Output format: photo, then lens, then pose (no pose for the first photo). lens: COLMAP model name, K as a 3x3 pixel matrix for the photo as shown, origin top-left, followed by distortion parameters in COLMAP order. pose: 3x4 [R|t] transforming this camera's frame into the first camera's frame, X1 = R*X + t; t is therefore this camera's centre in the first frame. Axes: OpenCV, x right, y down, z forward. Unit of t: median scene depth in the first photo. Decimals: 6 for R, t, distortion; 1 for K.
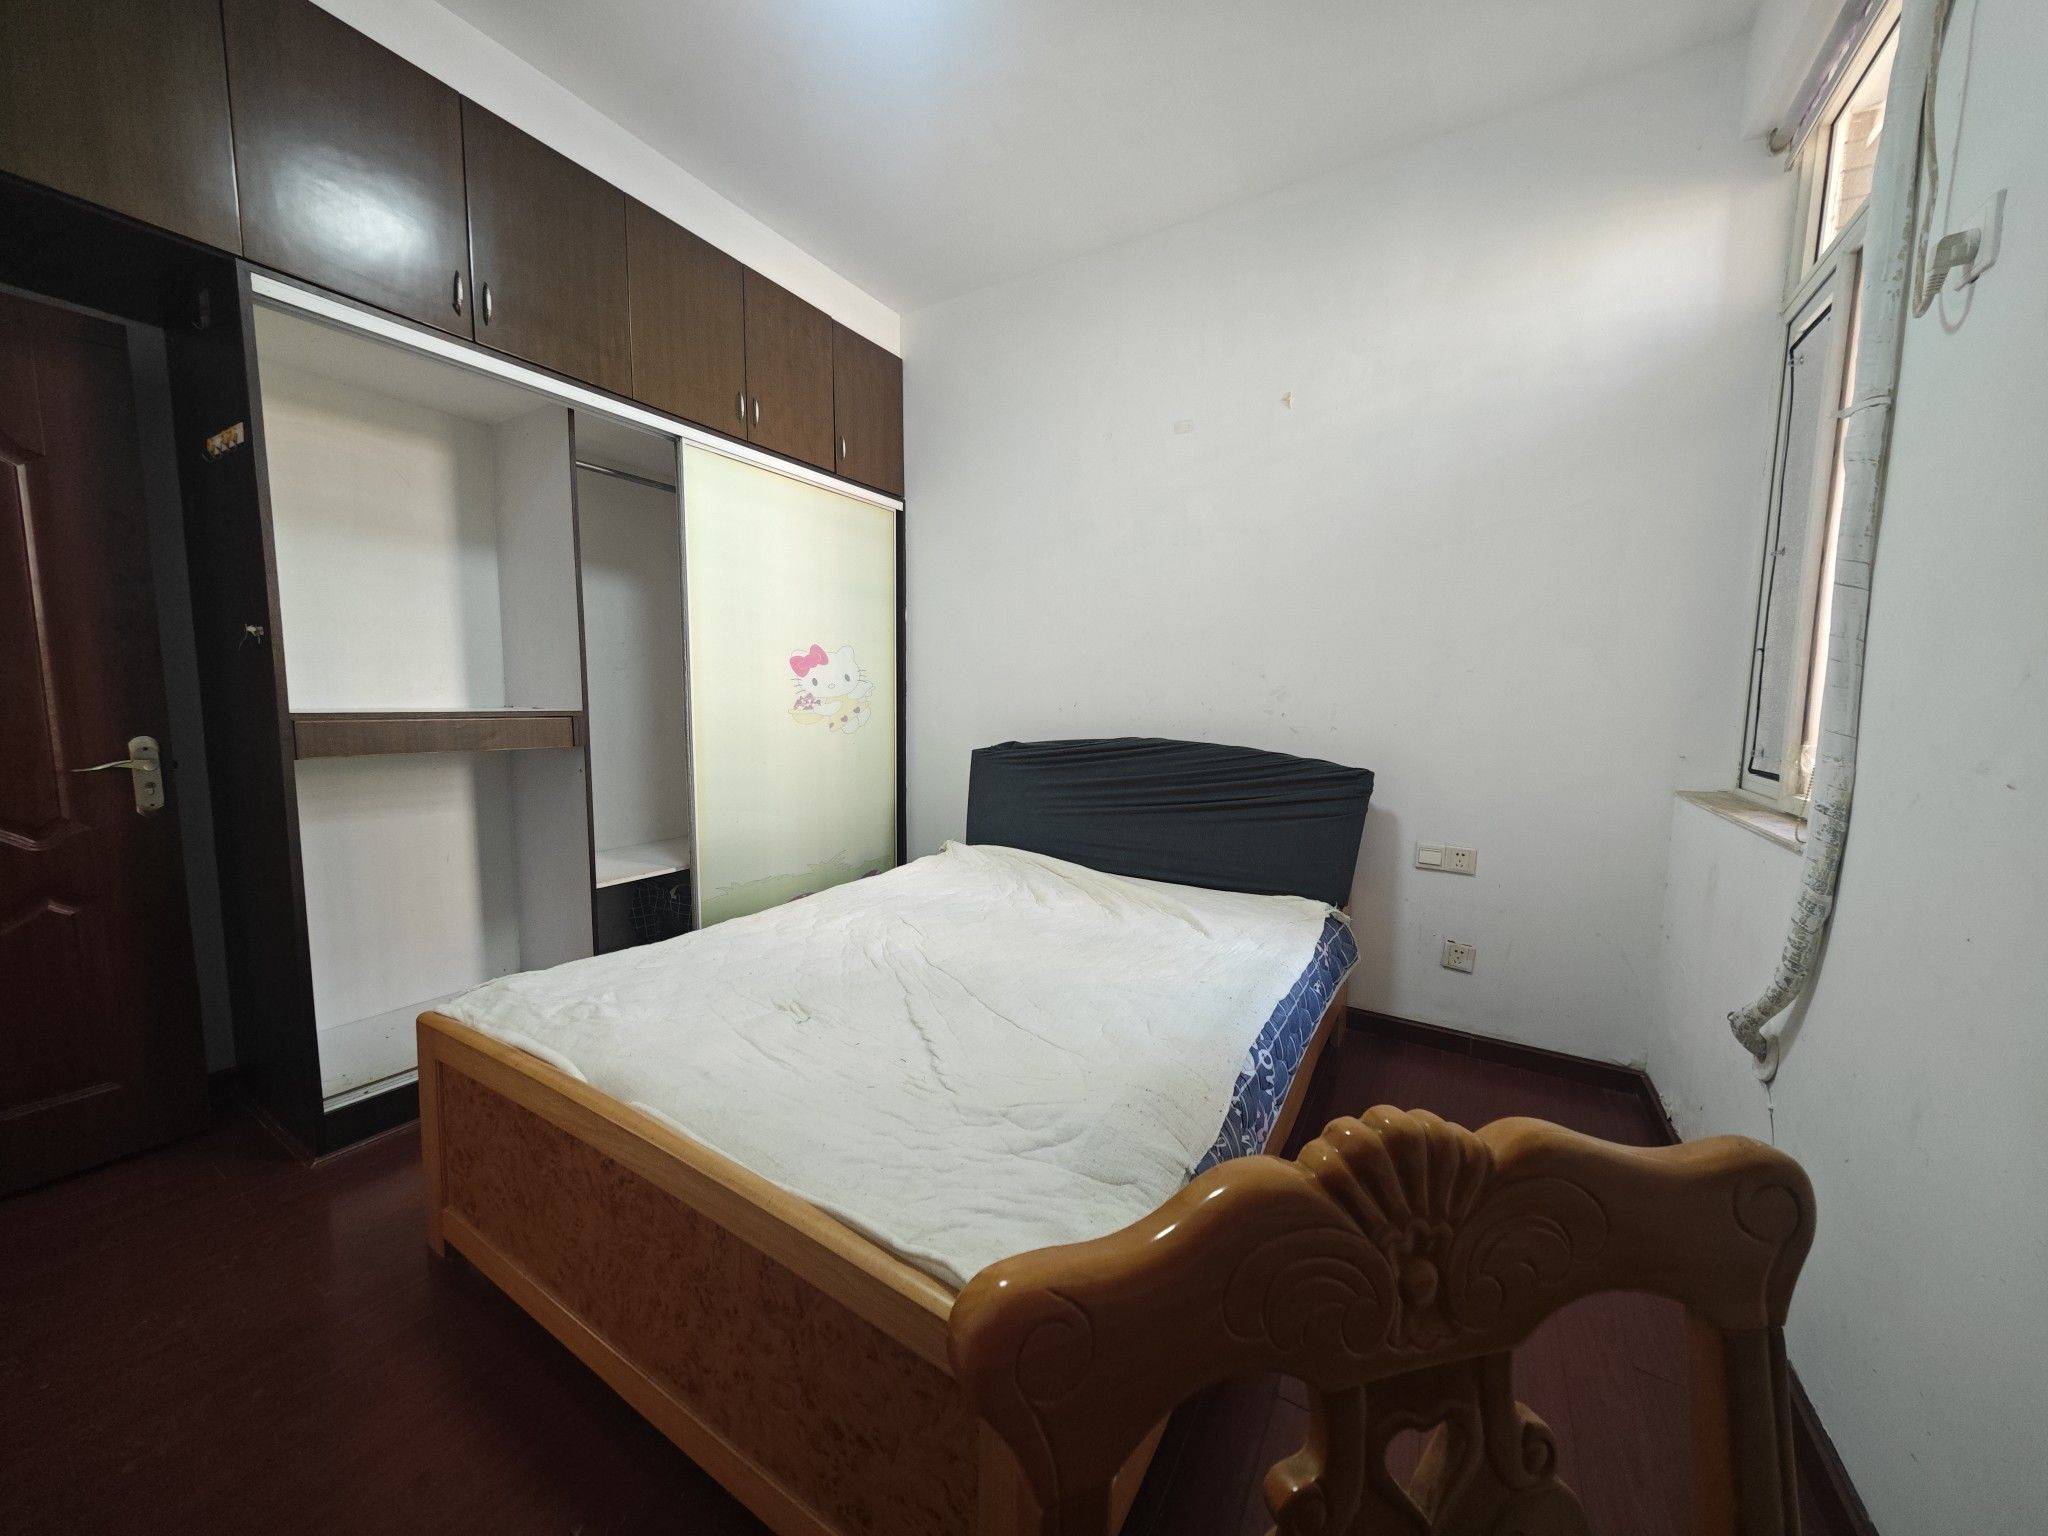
lens RADIAL K [[728.3, 0, 1027.5], [0, 728.3, 765.4], [0, 0, 1]] dist [0.001517, 0.000053]
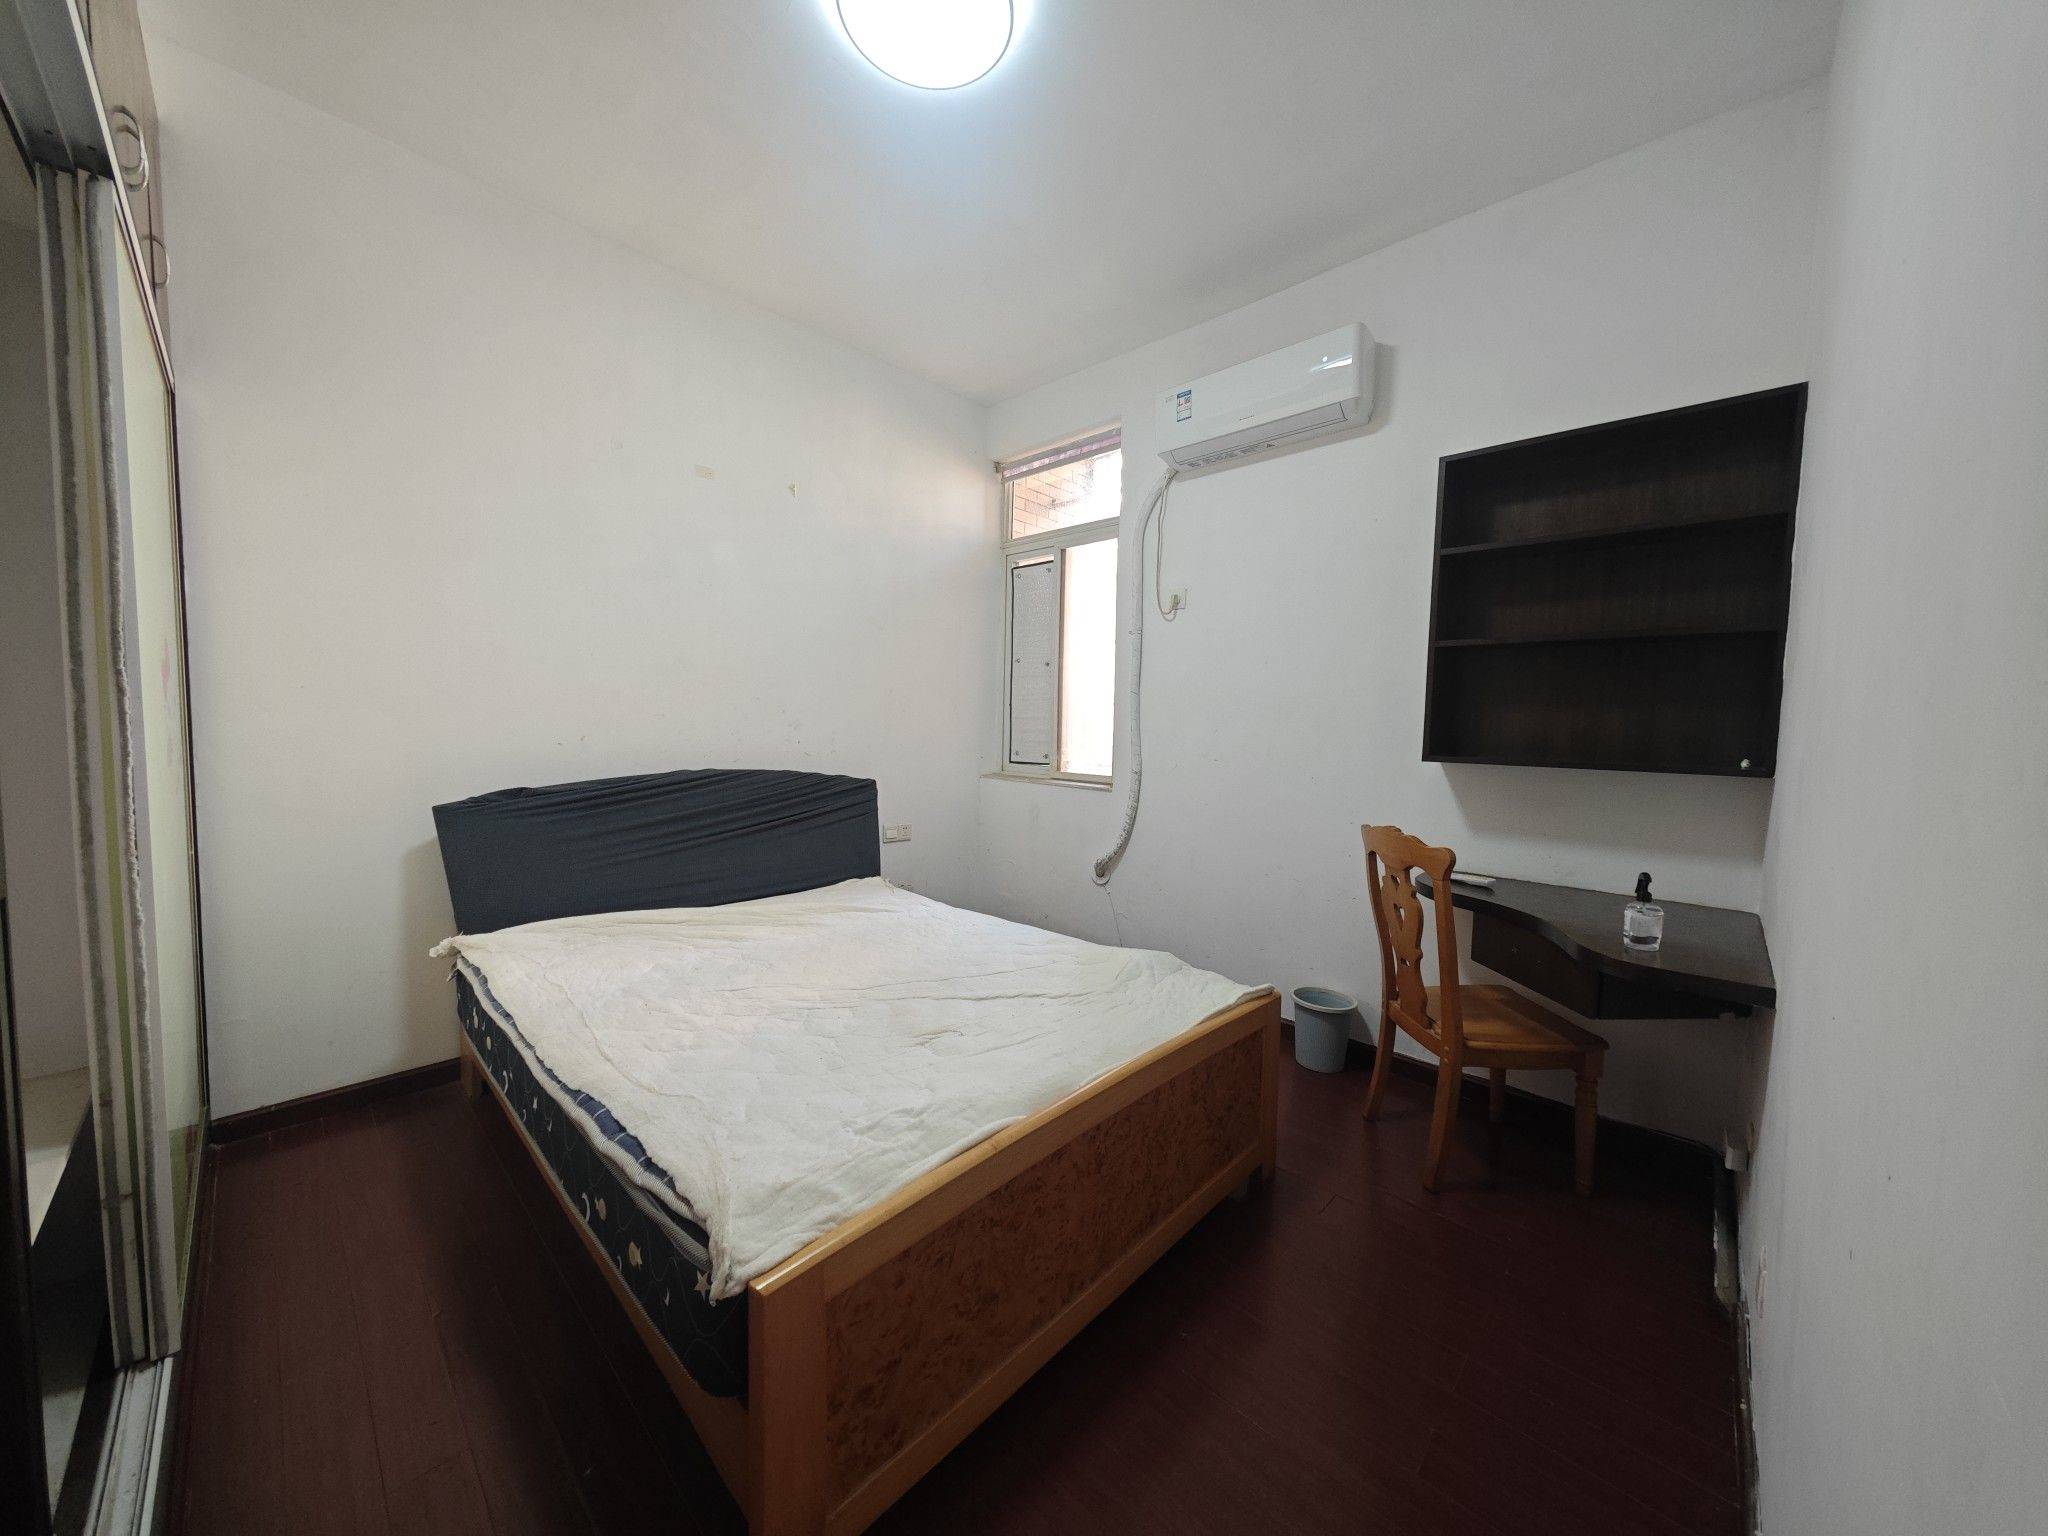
lens RADIAL K [[732.4, 0, 1025.4], [0, 732.4, 770.1], [0, 0, 1]] dist [-0.000487, -0.000006]
pose [[0.218431, -0.073170, 0.973105, -0.832814], [0.078581, 0.995265, 0.057197, -0.068490], [-0.972683, 0.063974, 0.223147, 0.379973]]
